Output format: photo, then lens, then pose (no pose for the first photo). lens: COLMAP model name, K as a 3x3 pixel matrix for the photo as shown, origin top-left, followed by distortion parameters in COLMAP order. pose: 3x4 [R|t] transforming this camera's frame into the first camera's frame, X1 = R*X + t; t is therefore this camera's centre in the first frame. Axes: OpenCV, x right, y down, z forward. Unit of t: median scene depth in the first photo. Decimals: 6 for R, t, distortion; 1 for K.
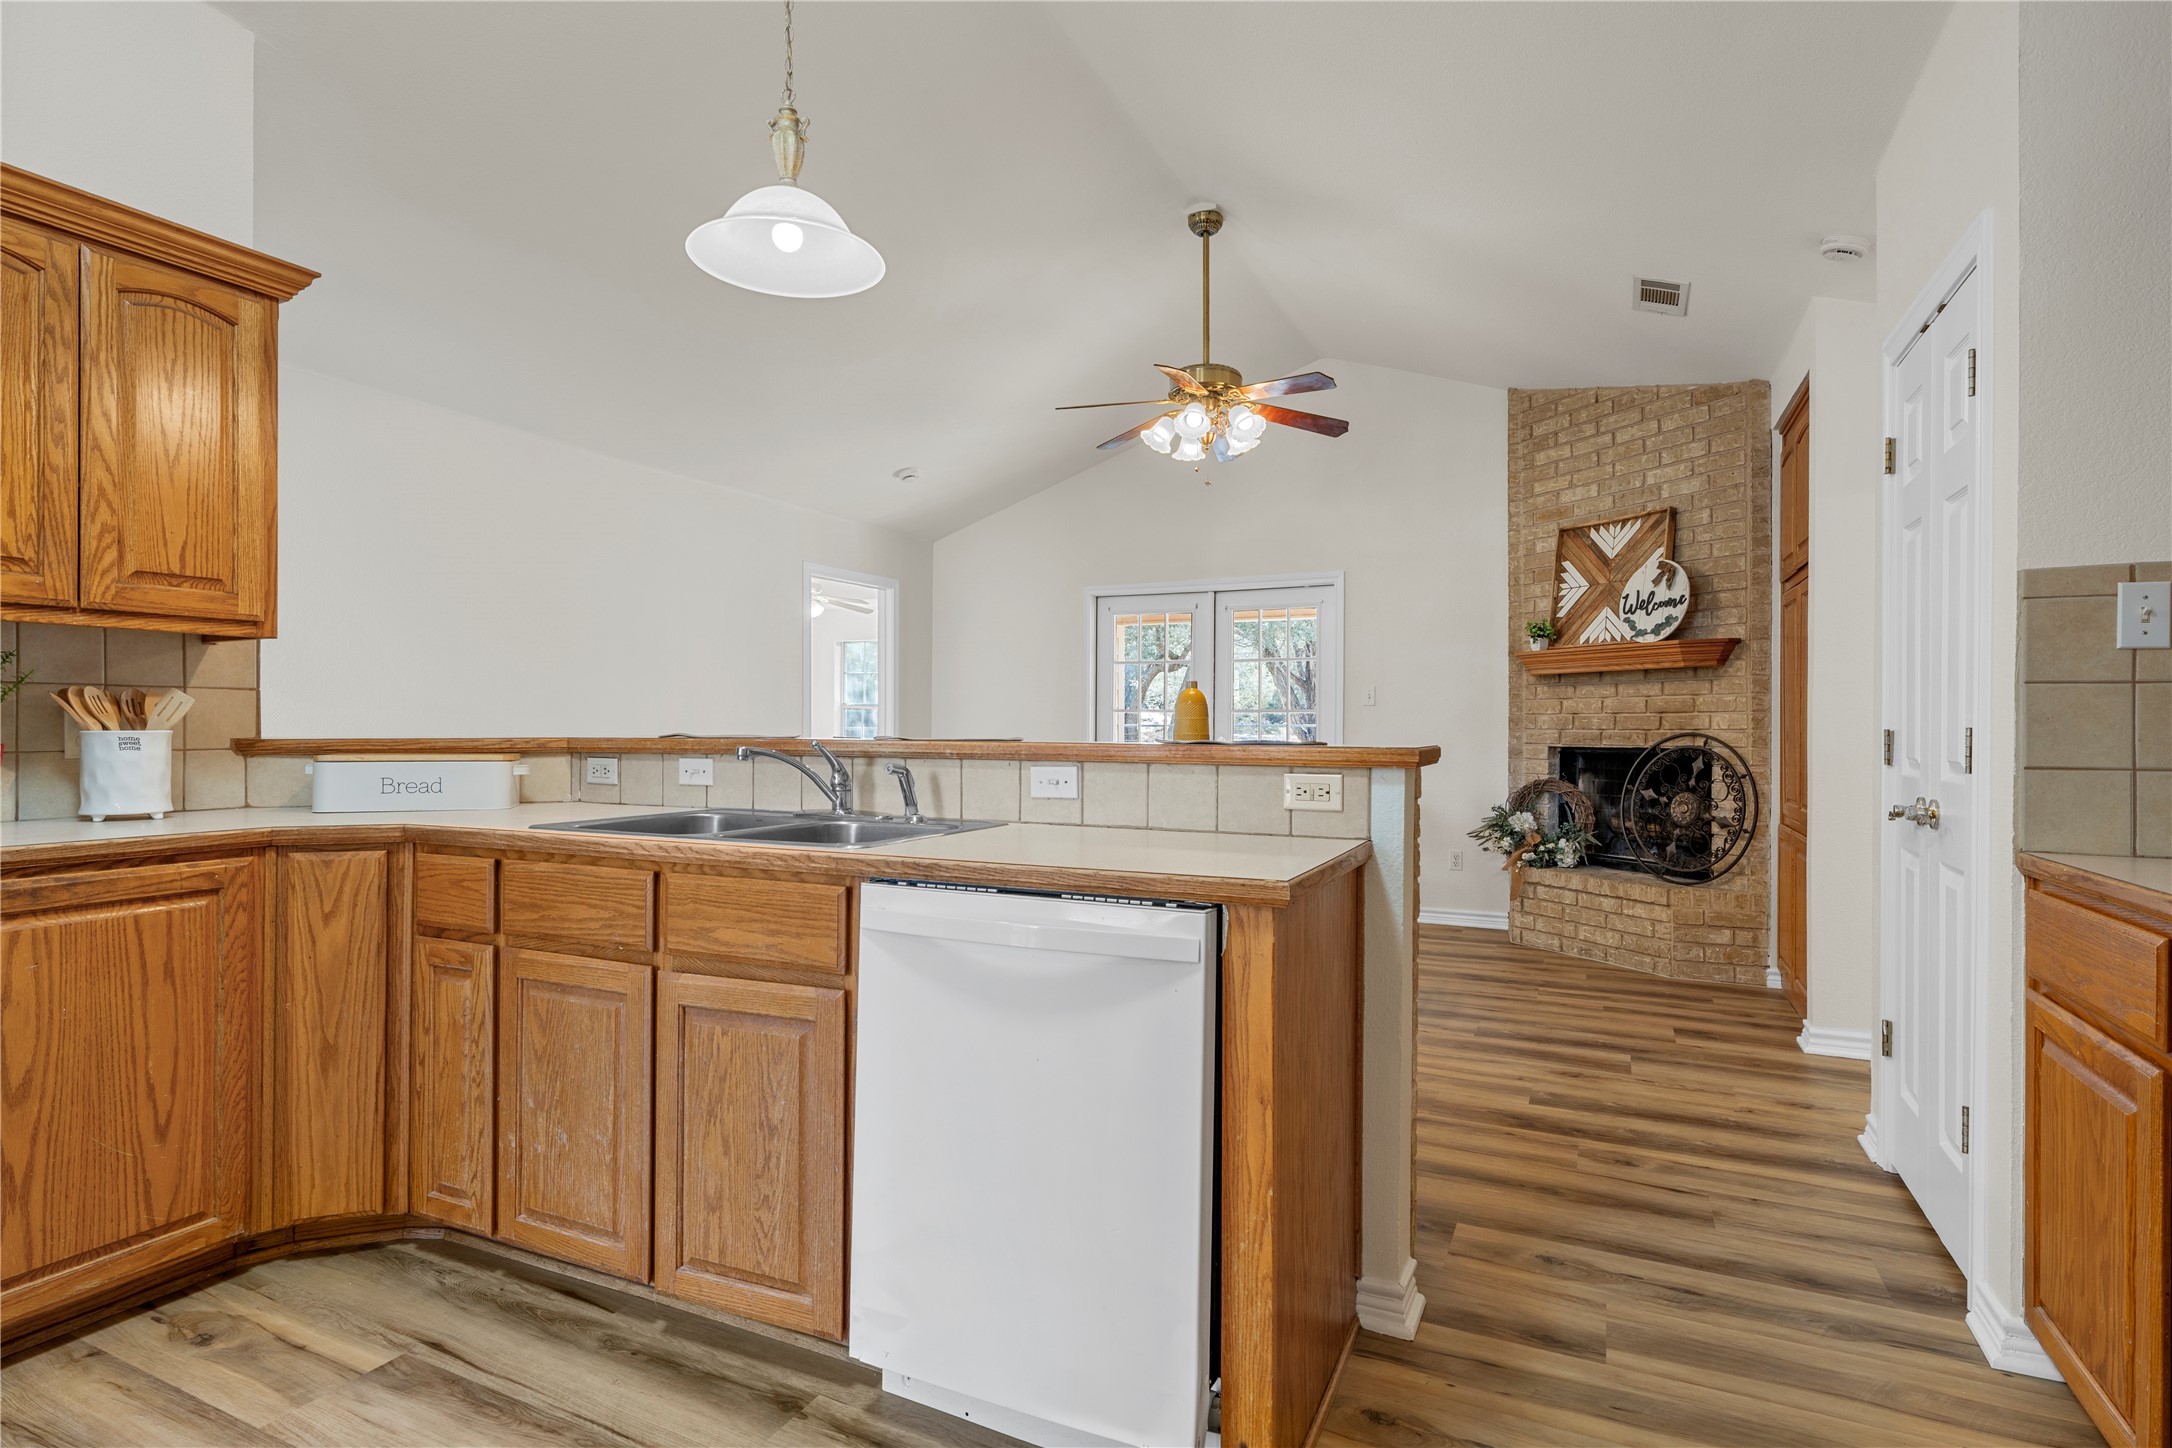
lens RADIAL K [[1077.5, 0, 1083.7], [0, 1077.5, 718.0], [0, 0, 1]] dist [0.001645, -0.000286]
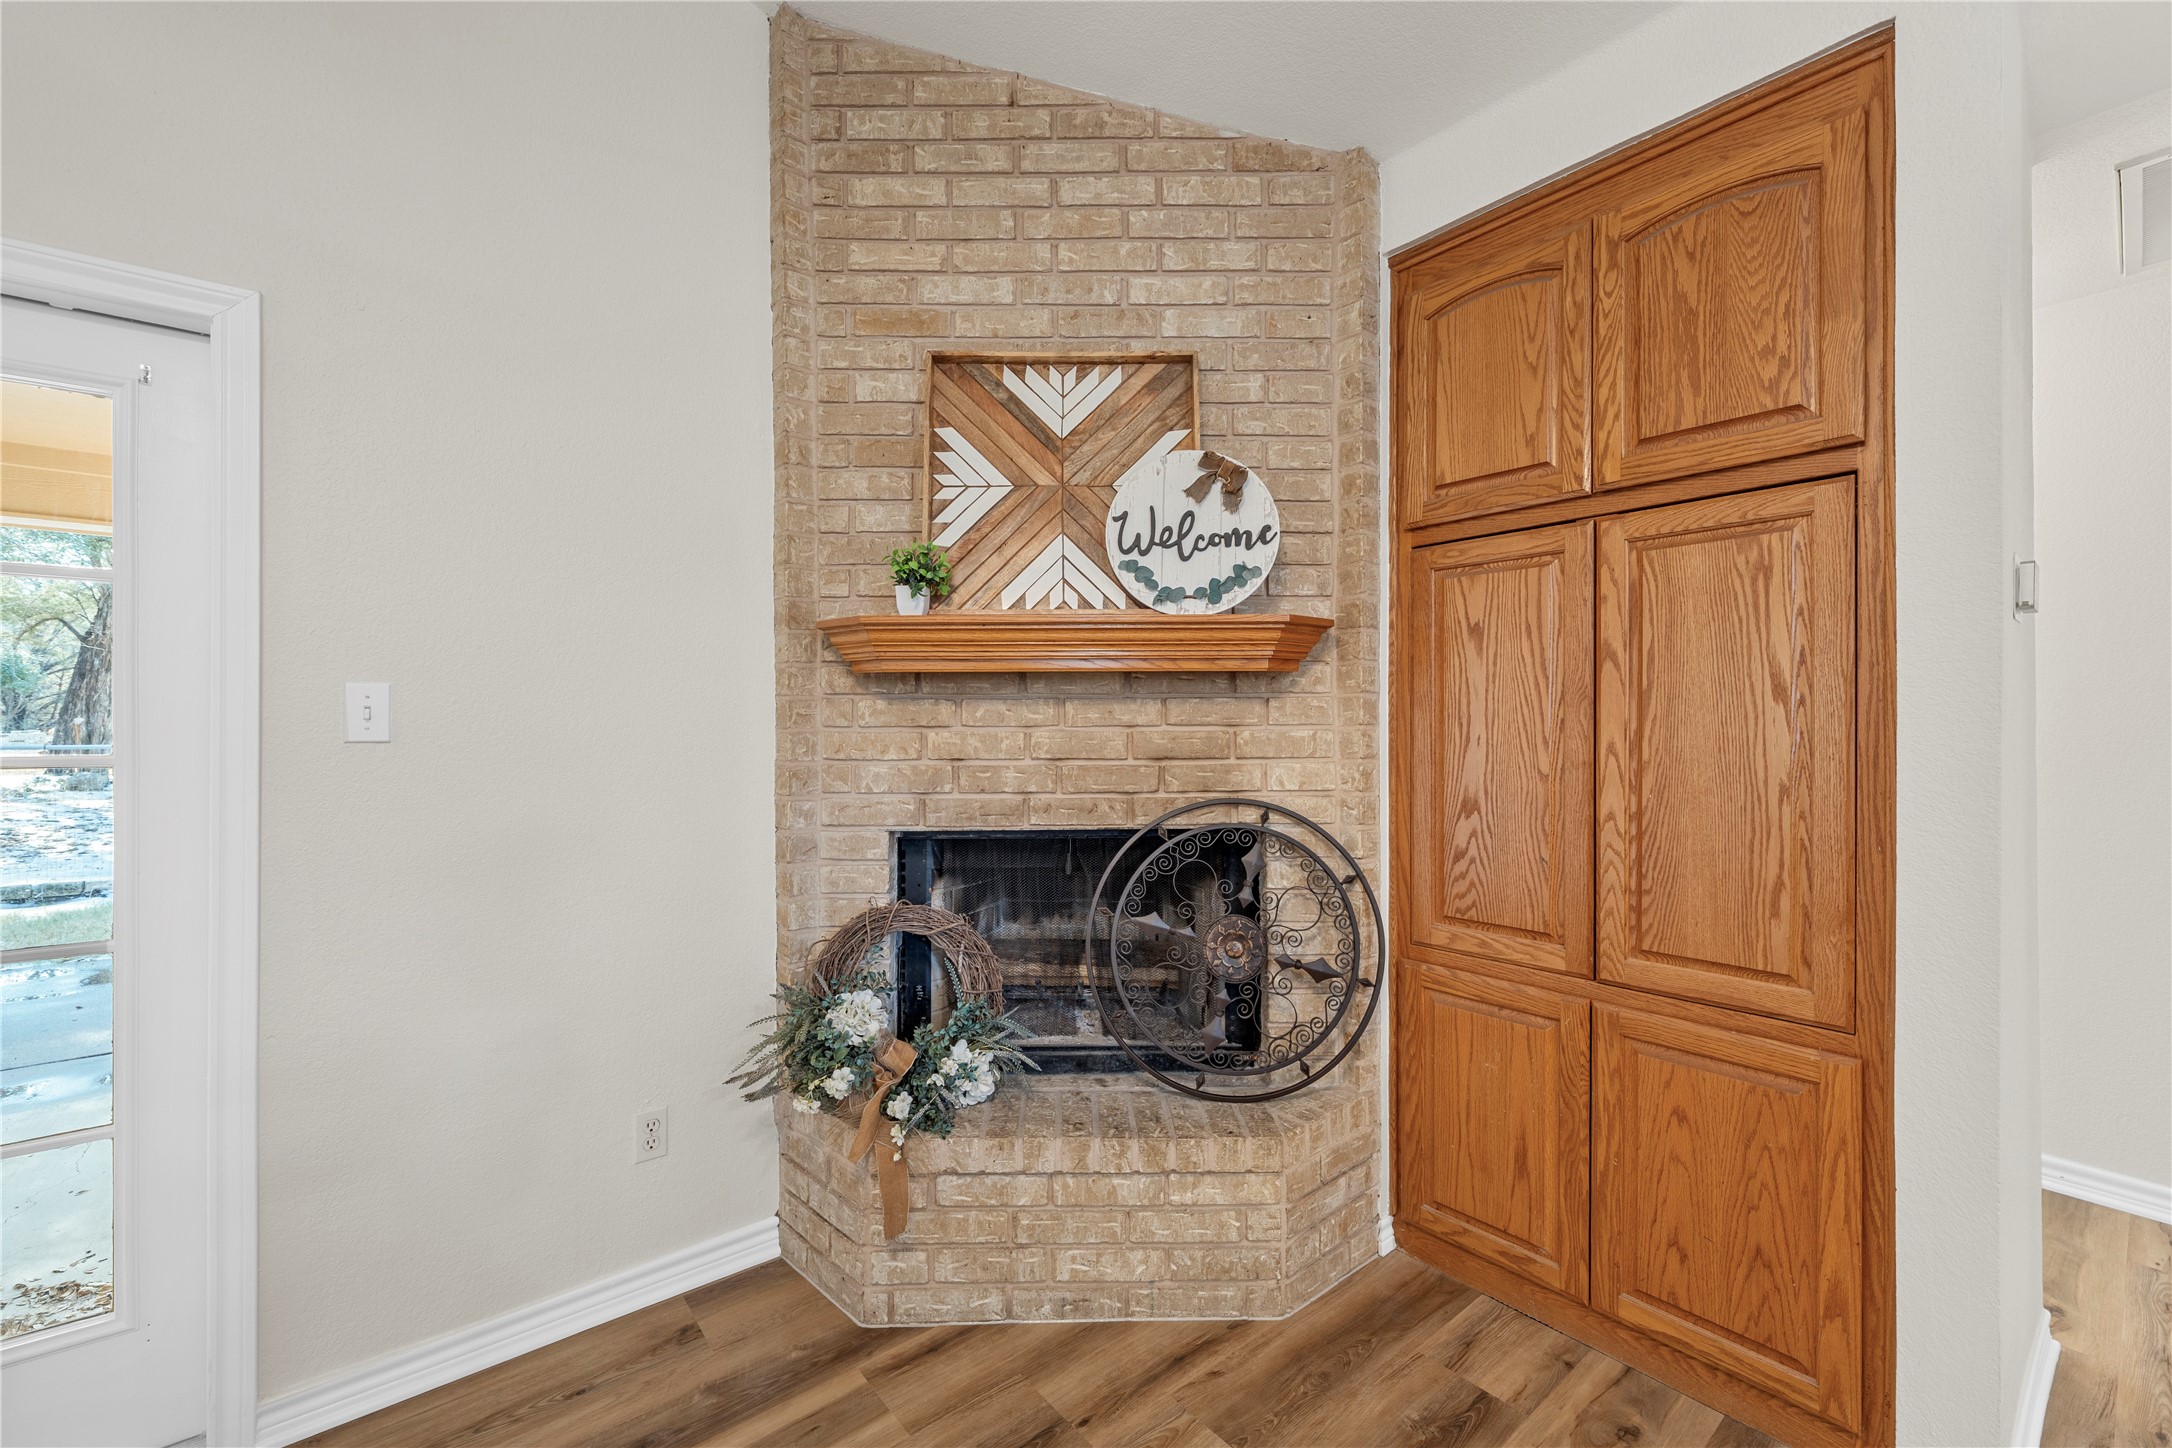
lens RADIAL K [[881.6, 0, 1087.3], [0, 881.6, 729.0], [0, 0, 1]] dist [-0.001060, -0.000114]
pose [[0.422667, -0.005689, 0.906267, 0.158314], [-0.001857, 0.999973, 0.007143, -0.024000], [-0.906283, -0.004702, 0.422645, 0.934909]]
